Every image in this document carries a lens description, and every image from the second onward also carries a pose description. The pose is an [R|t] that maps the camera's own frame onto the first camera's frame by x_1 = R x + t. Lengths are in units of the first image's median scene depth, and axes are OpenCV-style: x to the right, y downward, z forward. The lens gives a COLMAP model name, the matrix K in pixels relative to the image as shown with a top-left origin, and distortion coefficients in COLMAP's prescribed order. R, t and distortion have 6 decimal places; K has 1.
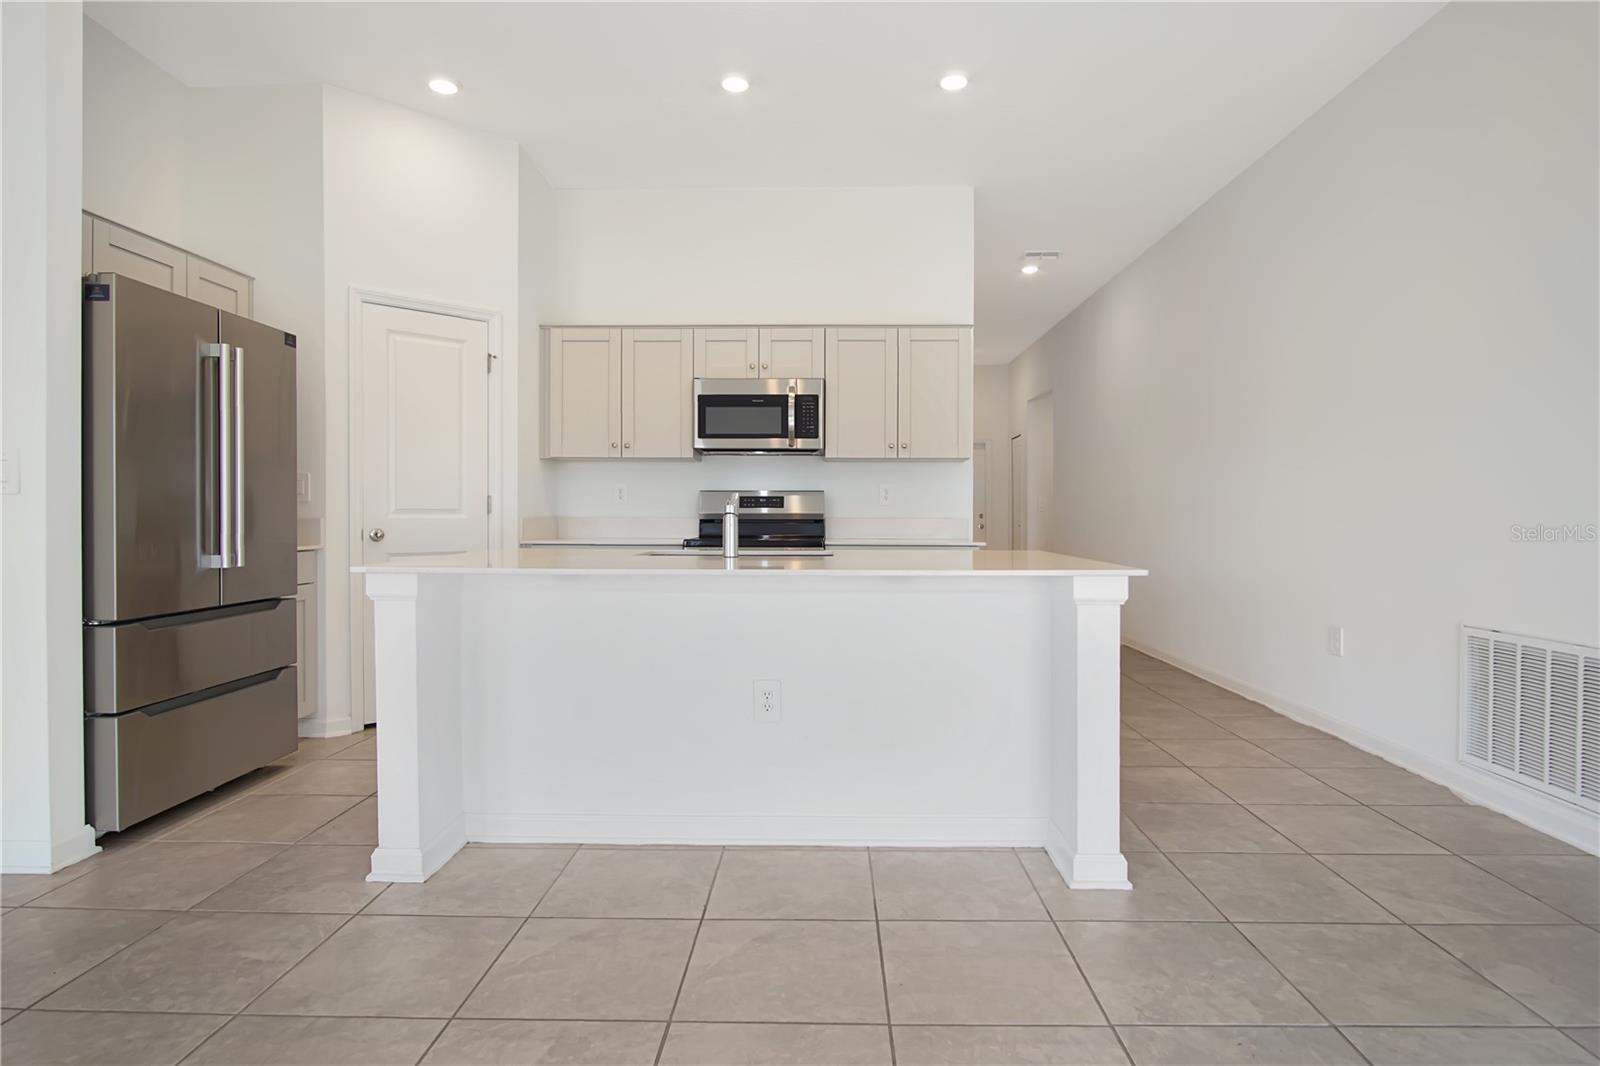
lens RADIAL K [[866.3, 0, 814.8], [0, 866.3, 522.0], [0, 0, 1]] dist [-0.007591, -0.000277]
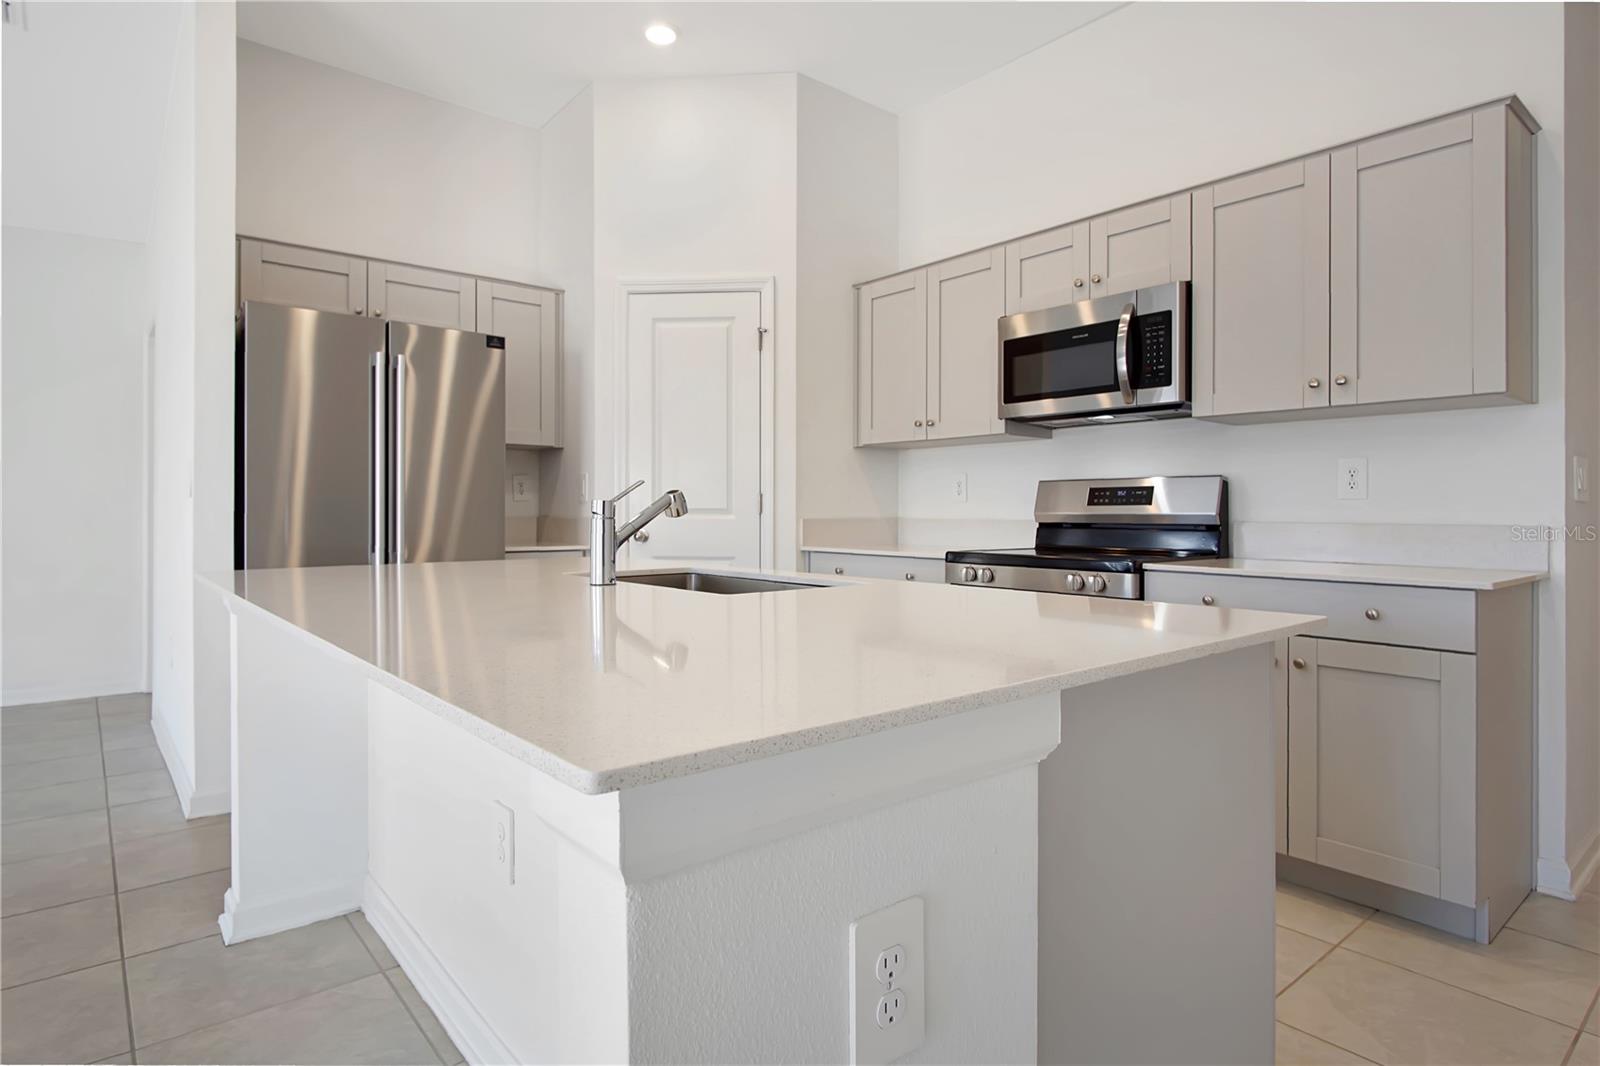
lens RADIAL K [[866.3, 0, 812.2], [0, 866.3, 520.0], [0, 0, 1]] dist [-0.007591, -0.000277]
pose [[0.659889, 0.005433, -0.751343, 0.284970], [-0.007389, 0.999972, 0.000741, -0.004423], [0.751327, 0.005063, 0.659911, 0.438629]]
